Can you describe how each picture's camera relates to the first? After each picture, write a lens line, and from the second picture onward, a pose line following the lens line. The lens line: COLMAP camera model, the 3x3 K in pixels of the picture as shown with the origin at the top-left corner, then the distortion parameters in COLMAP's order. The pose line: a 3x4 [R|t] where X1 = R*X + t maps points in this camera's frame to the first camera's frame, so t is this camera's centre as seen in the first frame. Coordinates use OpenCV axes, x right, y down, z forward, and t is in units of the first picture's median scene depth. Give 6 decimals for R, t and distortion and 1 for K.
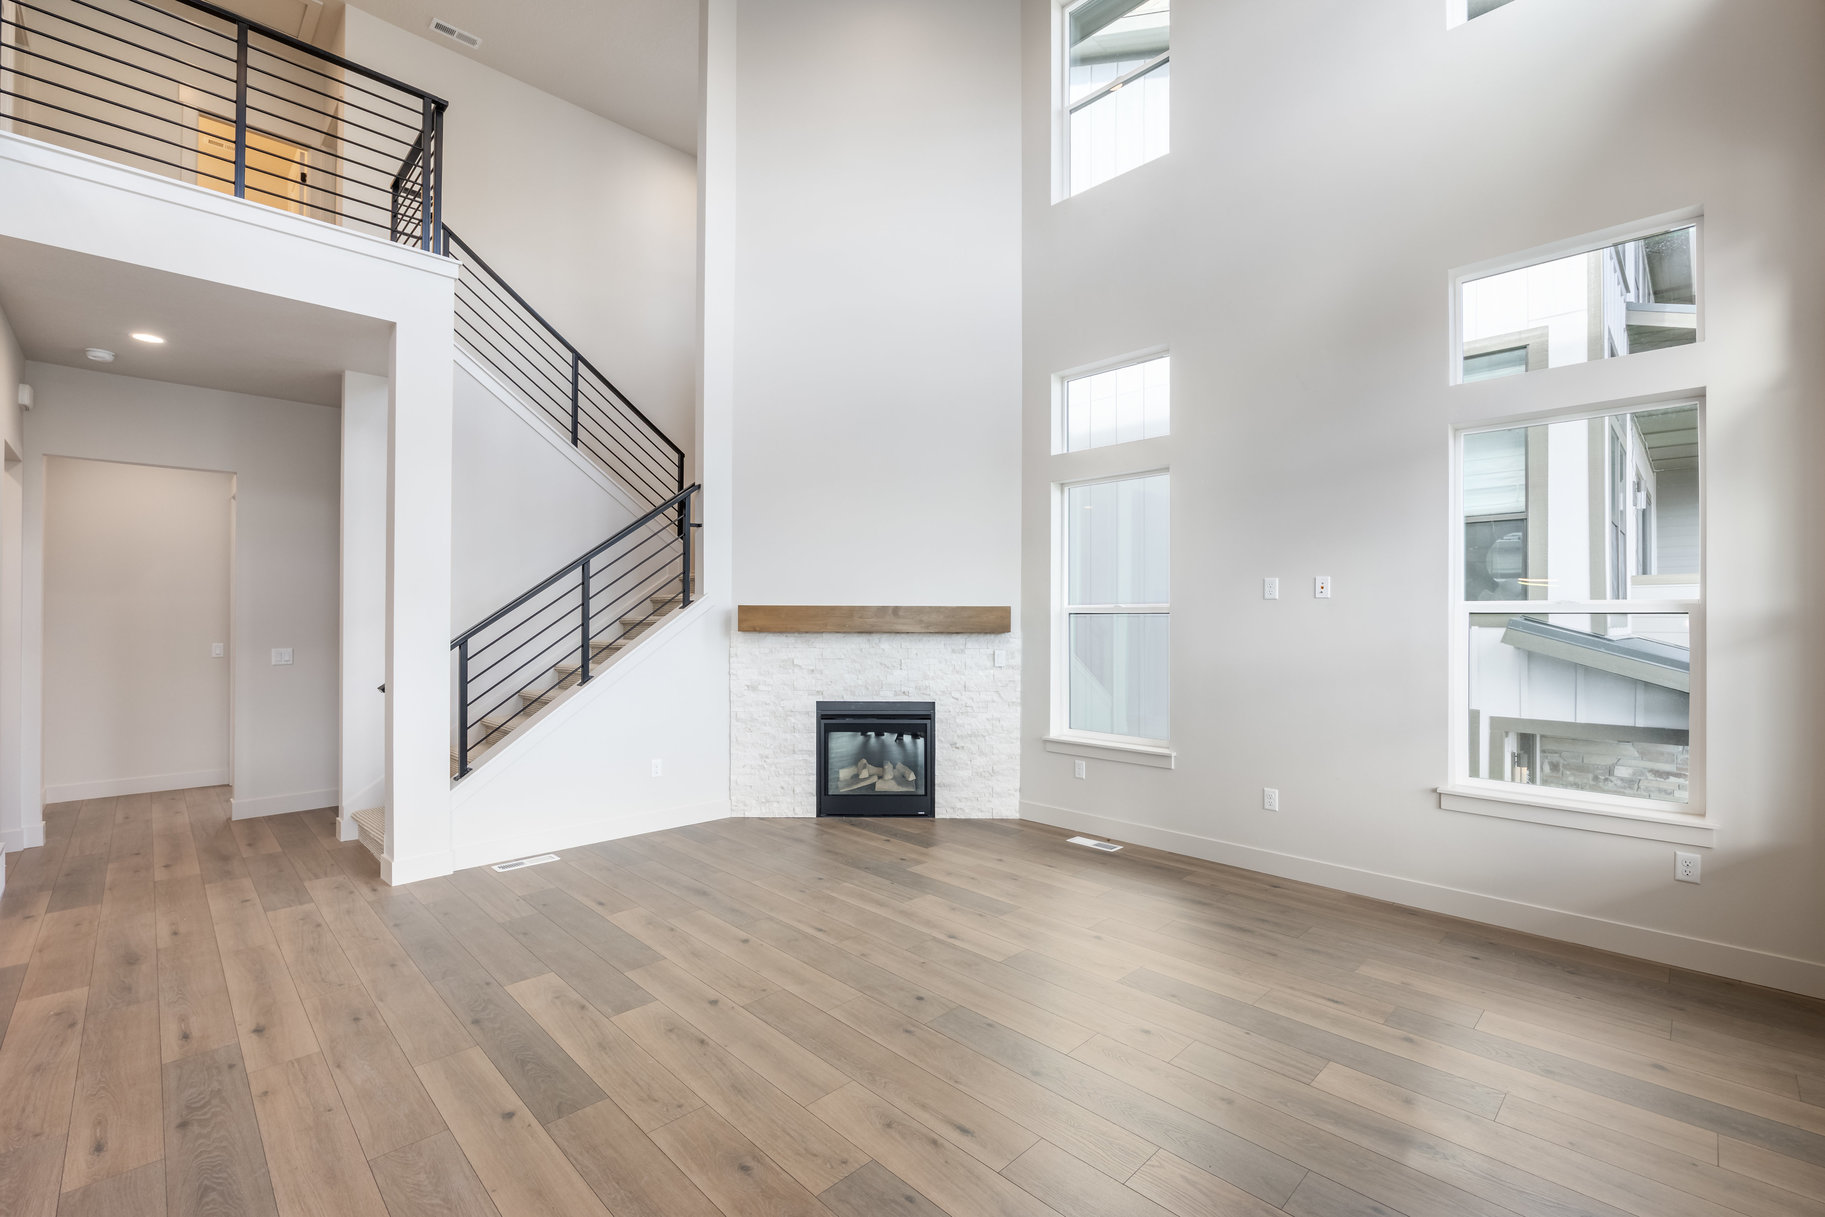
lens RADIAL K [[774.5, 0, 900.8], [0, 774.5, 601.3], [0, 0, 1]] dist [-0.012065, -0.000169]
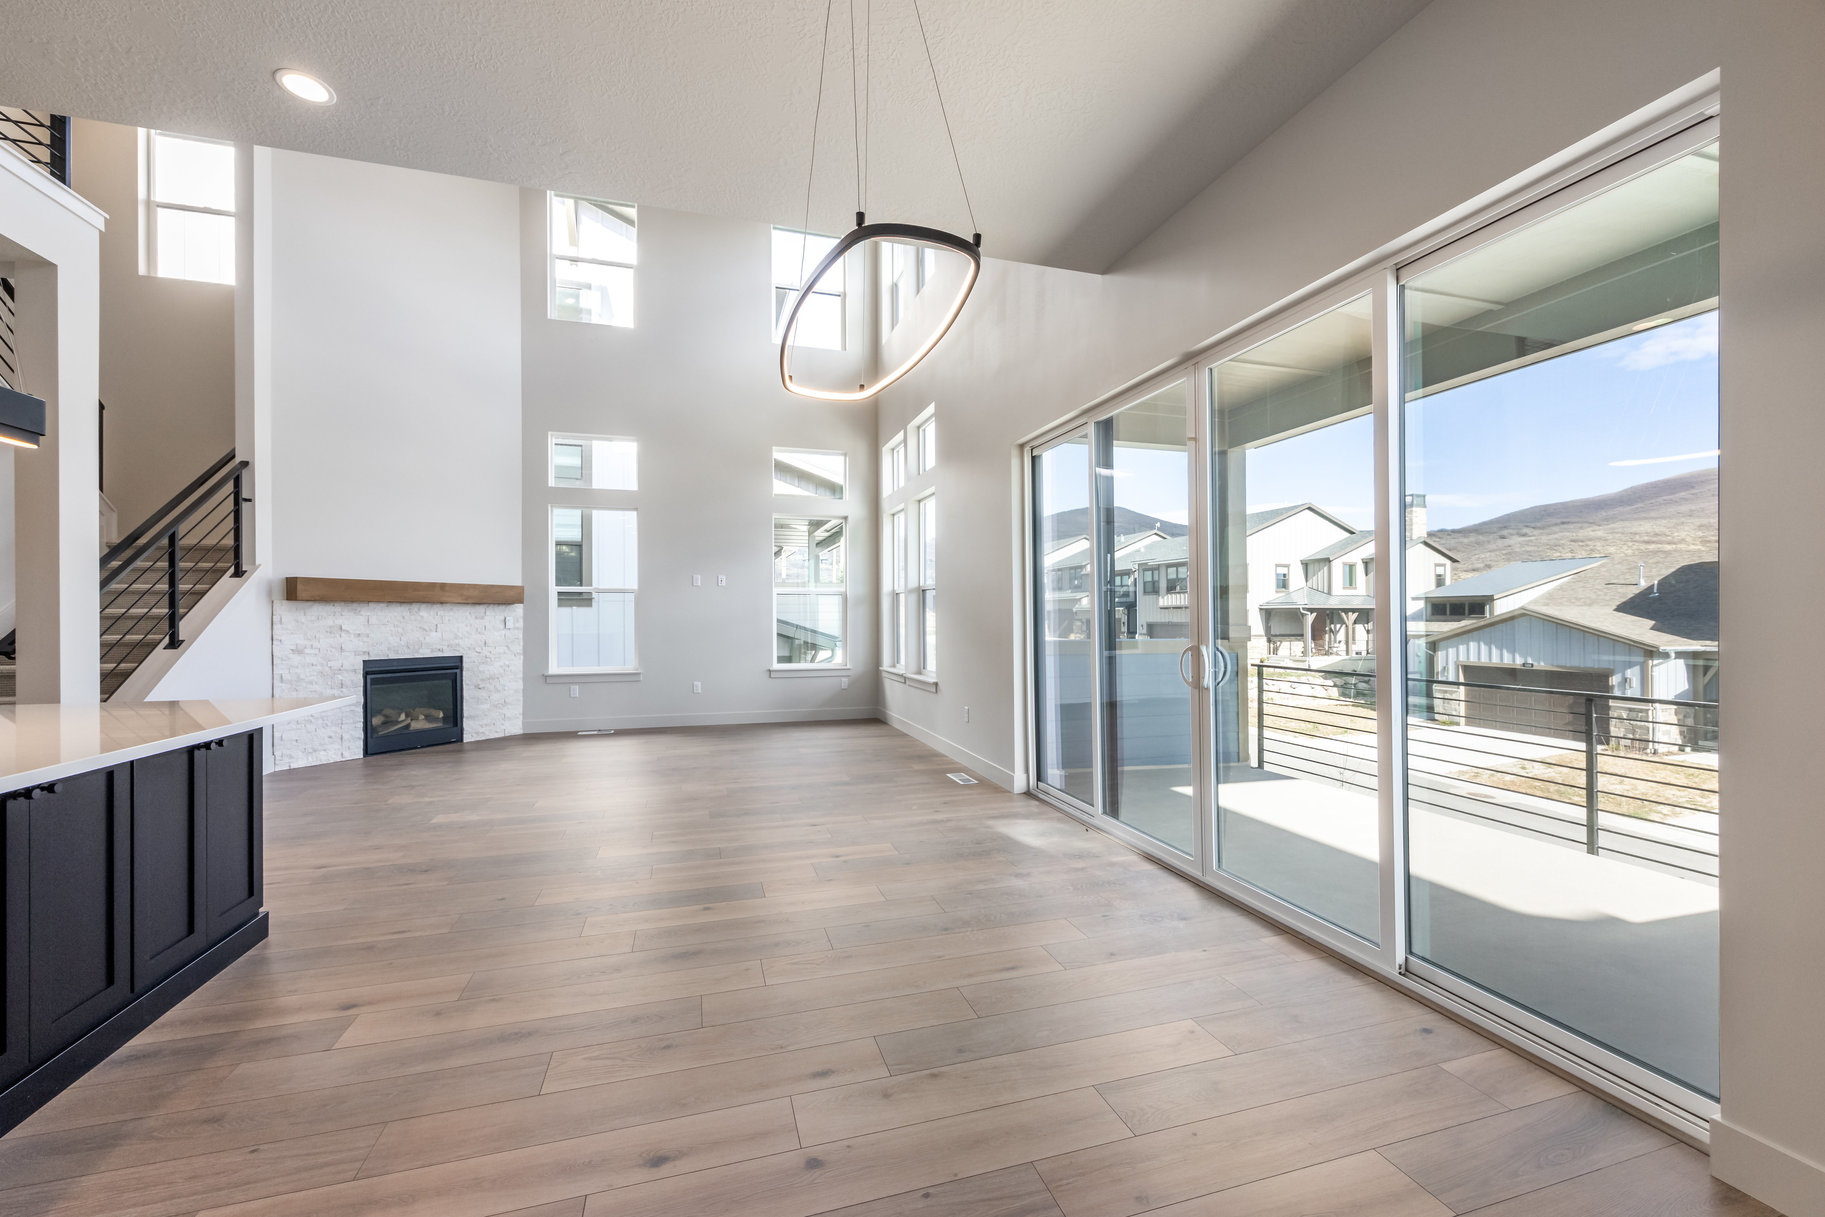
lens RADIAL K [[747.4, 0, 910.1], [0, 747.4, 611.9], [0, 0, 1]] dist [-0.003118, -0.000078]
pose [[0.464100, 0.002223, 0.885780, -0.745642], [-0.021524, 0.999730, 0.008768, 0.027105], [-0.885521, -0.023135, 0.464023, -0.279903]]
